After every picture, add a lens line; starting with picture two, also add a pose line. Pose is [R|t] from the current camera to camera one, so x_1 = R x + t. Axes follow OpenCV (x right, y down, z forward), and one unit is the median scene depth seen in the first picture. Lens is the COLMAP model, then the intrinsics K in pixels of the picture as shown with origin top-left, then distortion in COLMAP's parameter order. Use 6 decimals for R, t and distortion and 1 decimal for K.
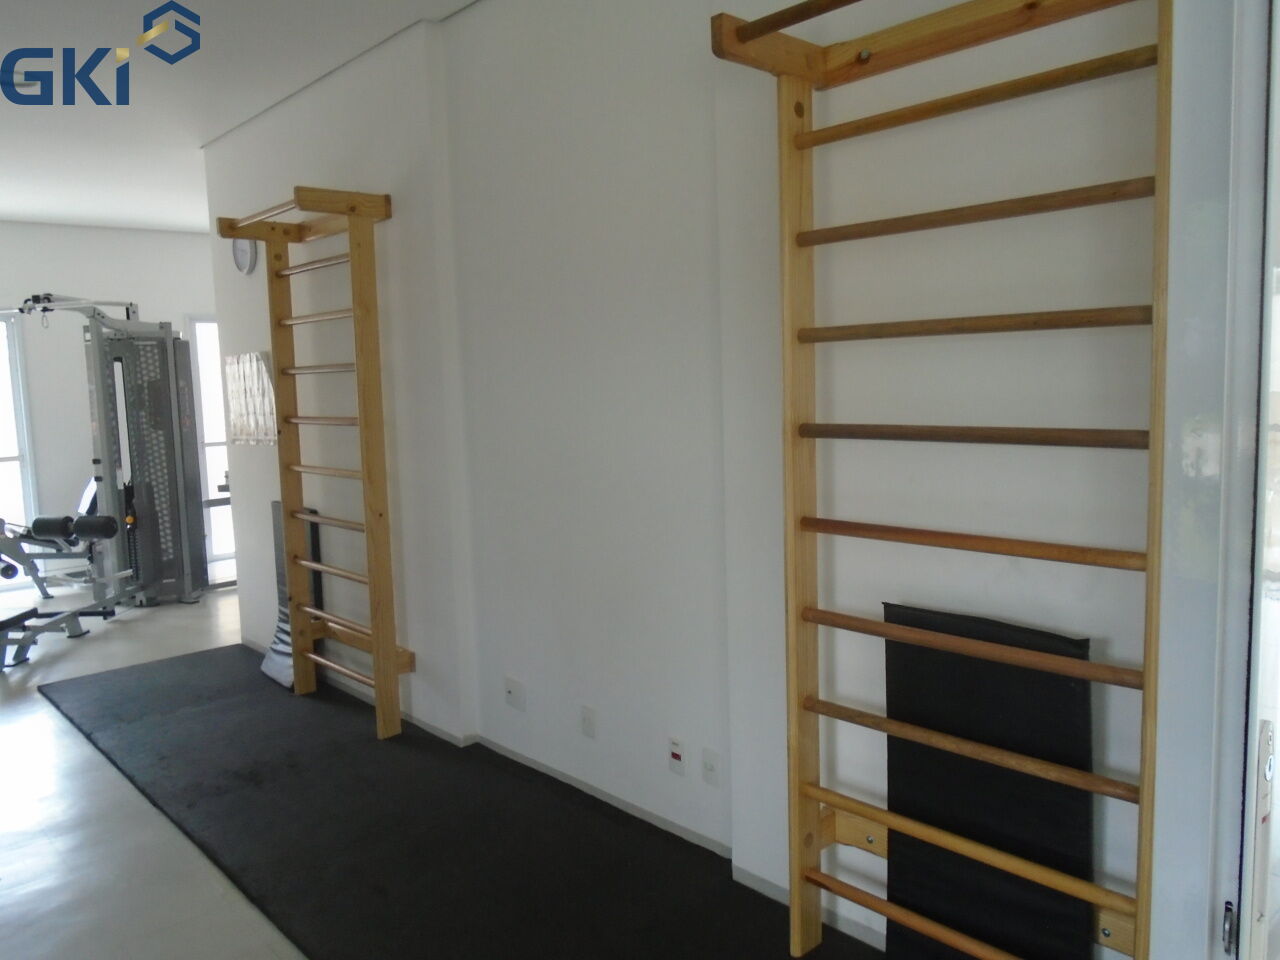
lens RADIAL K [[970.0, 0, 641.3], [0, 970.0, 478.0], [0, 0, 1]] dist [-0.024589, 0.010039]
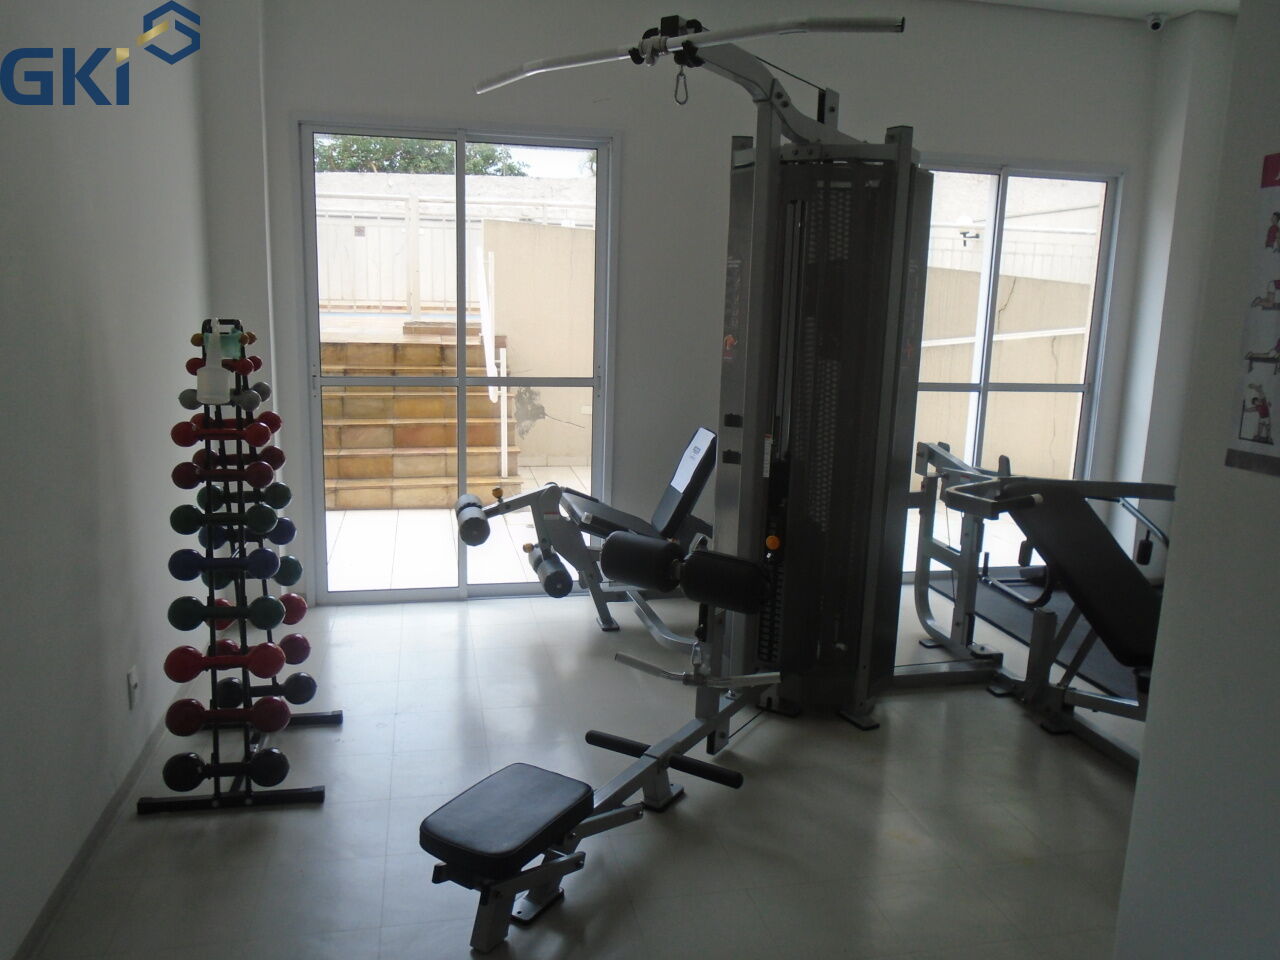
lens RADIAL K [[970.0, 0, 639.2], [0, 970.0, 481.8], [0, 0, 1]] dist [-0.024589, 0.010039]
pose [[0.861166, 0.150055, -0.485671, -0.368284], [-0.111015, 0.987892, 0.108379, -0.033554], [0.496053, -0.039415, 0.867397, 0.562516]]
